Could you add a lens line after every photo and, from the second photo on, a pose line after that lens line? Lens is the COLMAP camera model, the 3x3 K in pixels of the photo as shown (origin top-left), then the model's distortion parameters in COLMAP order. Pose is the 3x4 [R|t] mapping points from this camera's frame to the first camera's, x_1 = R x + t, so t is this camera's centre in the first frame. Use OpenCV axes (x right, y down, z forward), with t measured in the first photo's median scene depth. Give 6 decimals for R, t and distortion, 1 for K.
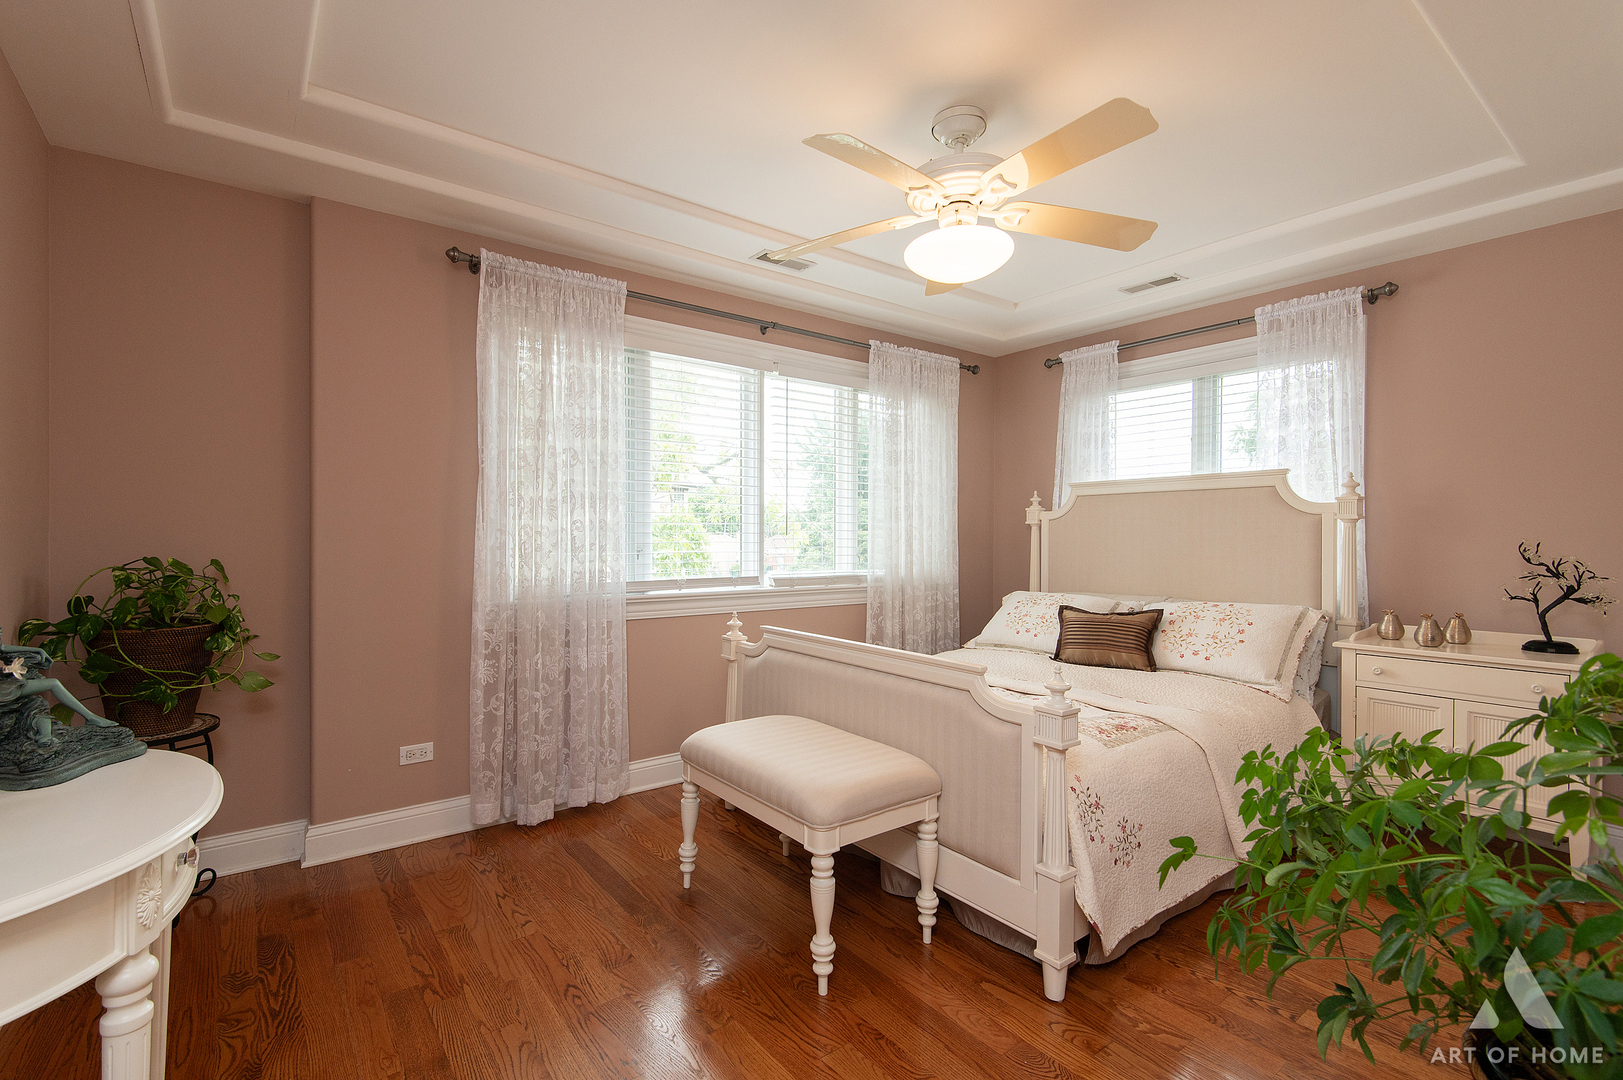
lens RADIAL K [[724.4, 0, 805.6], [0, 724.4, 535.6], [0, 0, 1]] dist [0.014614, -0.007458]
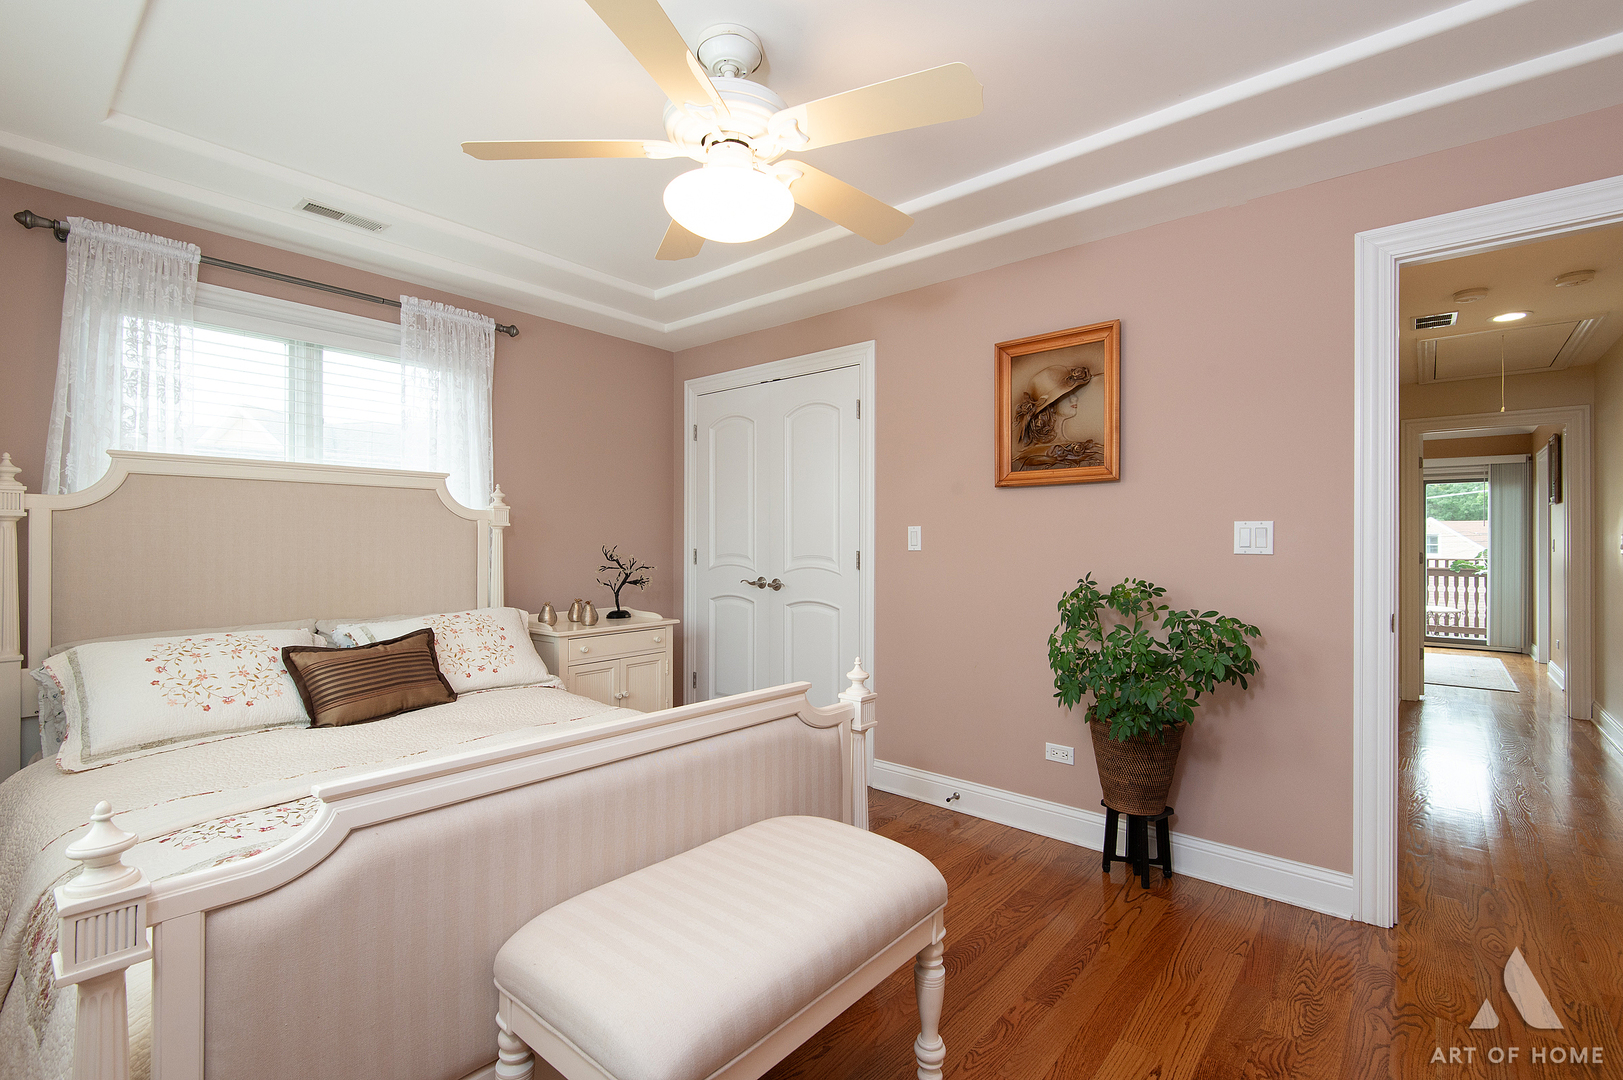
lens RADIAL K [[724.4, 0, 807.3], [0, 724.4, 542.9], [0, 0, 1]] dist [0.014614, -0.007458]
pose [[-0.202804, -0.008327, 0.979184, -0.410240], [-0.008412, 0.999942, 0.006761, -0.007573], [-0.979183, -0.006865, -0.202862, 0.709610]]
